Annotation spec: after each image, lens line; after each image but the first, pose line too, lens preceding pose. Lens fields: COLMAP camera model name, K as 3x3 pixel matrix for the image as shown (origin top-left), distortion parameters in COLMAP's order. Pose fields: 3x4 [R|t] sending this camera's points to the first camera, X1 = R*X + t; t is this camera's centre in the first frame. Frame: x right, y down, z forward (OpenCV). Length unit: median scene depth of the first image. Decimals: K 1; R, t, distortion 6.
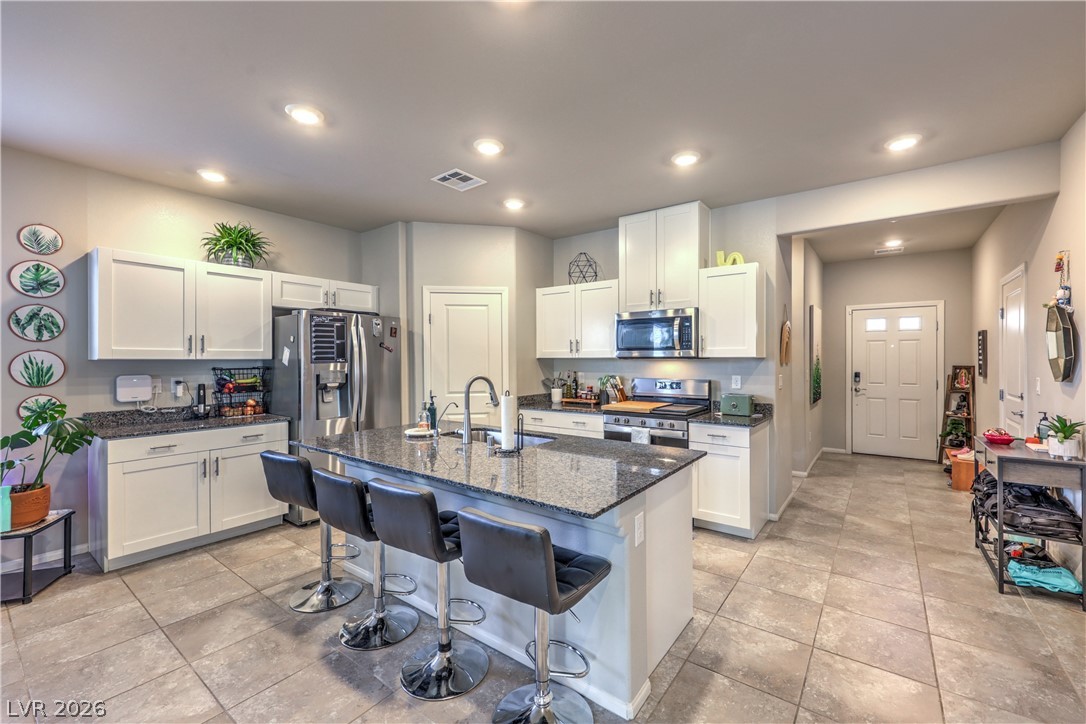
lens RADIAL K [[452.4, 0, 558.5], [0, 452.4, 357.9], [0, 0, 1]] dist [0.004548, -0.000954]
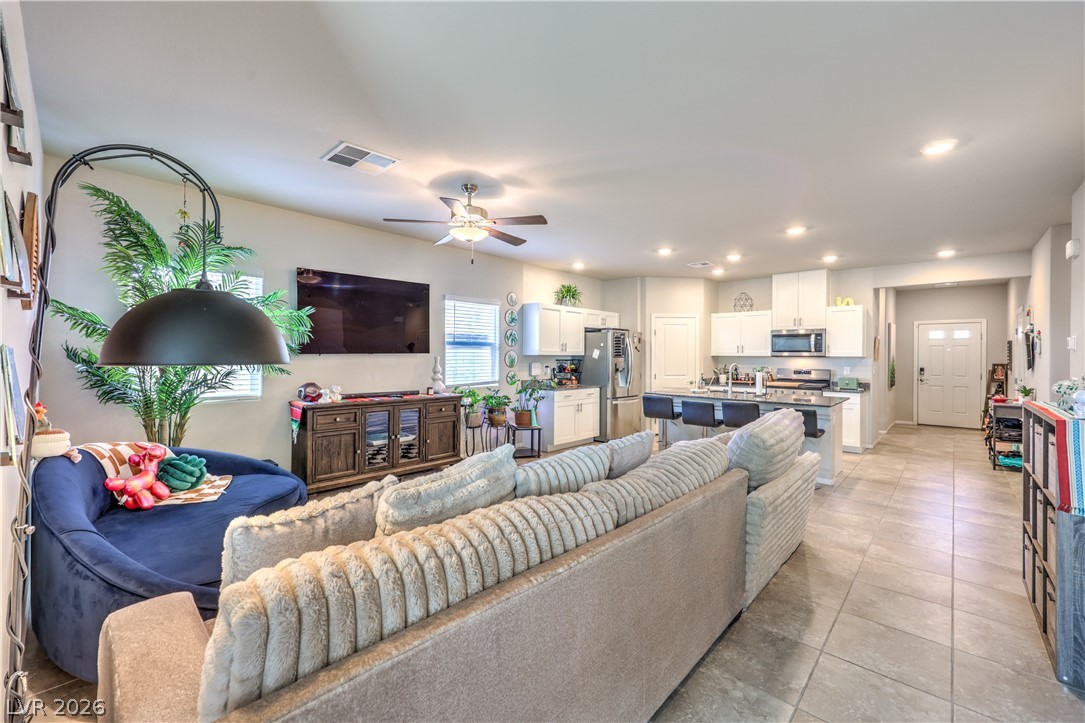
lens RADIAL K [[452.0, 0, 552.7], [0, 452.0, 355.6], [0, 0, 1]] dist [0.004548, -0.000954]
pose [[0.994731, 0.009130, -0.102116, -0.569489], [-0.009032, 0.999958, 0.001420, 0.002329], [0.102124, -0.000491, 0.994772, -0.870442]]
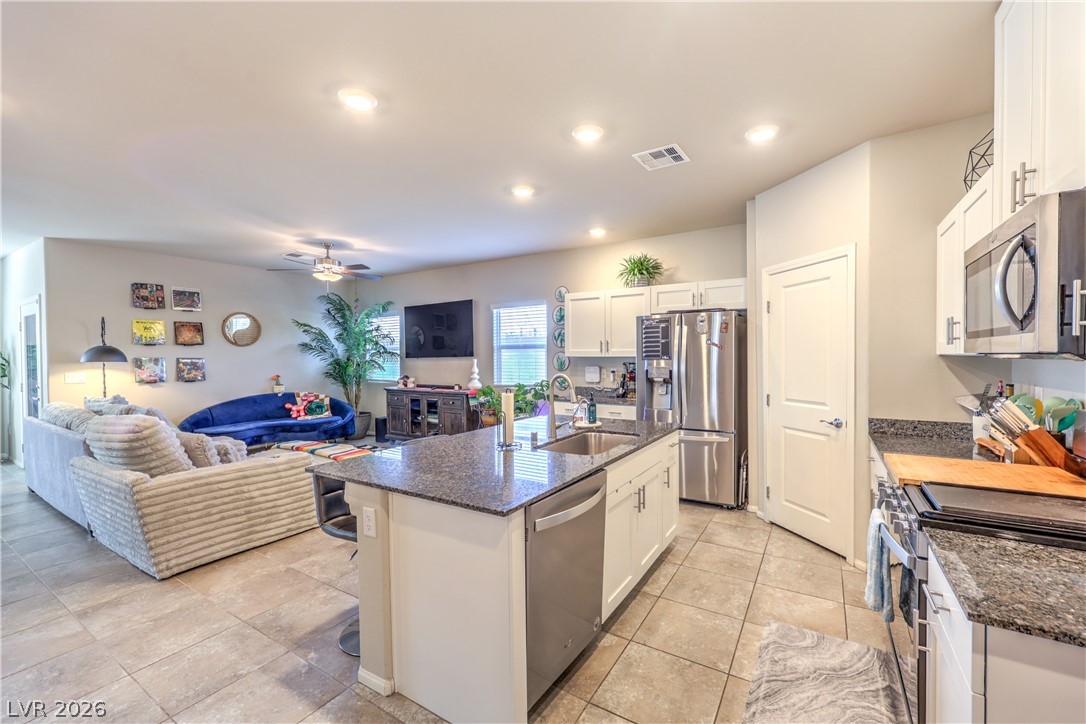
lens RADIAL K [[452.4, 0, 549.0], [0, 452.4, 366.2], [0, 0, 1]] dist [0.004548, -0.000954]
pose [[0.070393, 0.021834, -0.997280, 0.600849], [0.005505, 0.999737, 0.022277, 0.000271], [0.997504, -0.007058, 0.070254, 0.633385]]
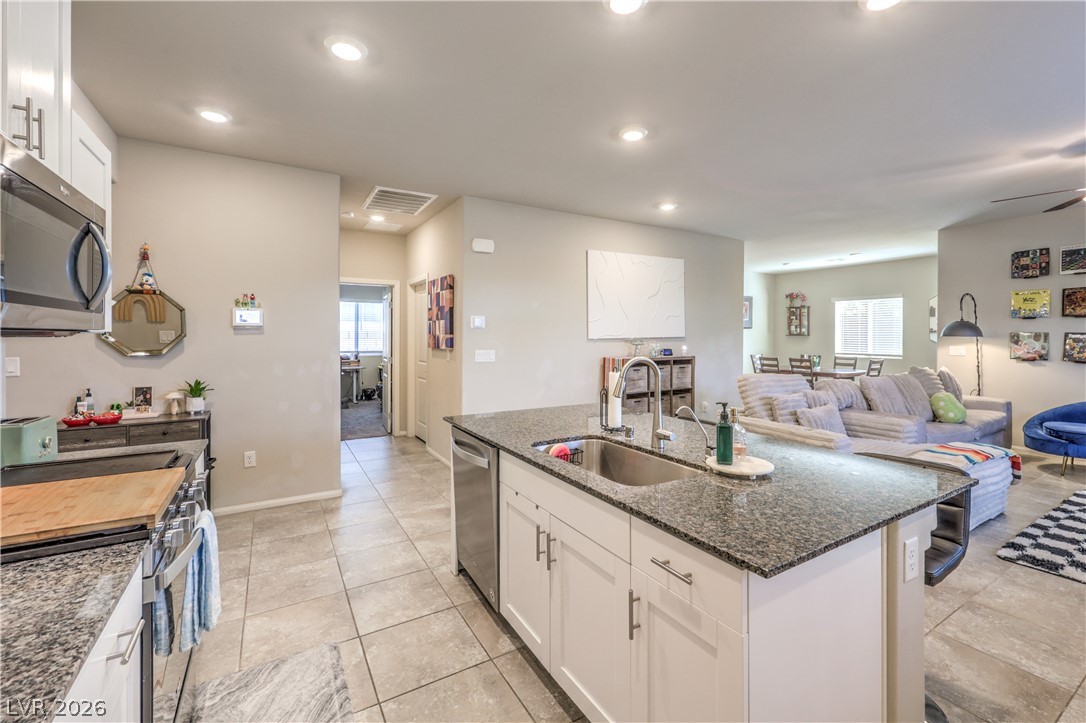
lens RADIAL K [[452.4, 0, 560.9], [0, 452.4, 338.7], [0, 0, 1]] dist [0.004548, -0.000954]
pose [[-0.926293, -0.000319, 0.376805, -0.214388], [0.002793, 0.999966, 0.007713, 0.002680], [-0.376795, 0.008197, -0.926260, 1.206196]]
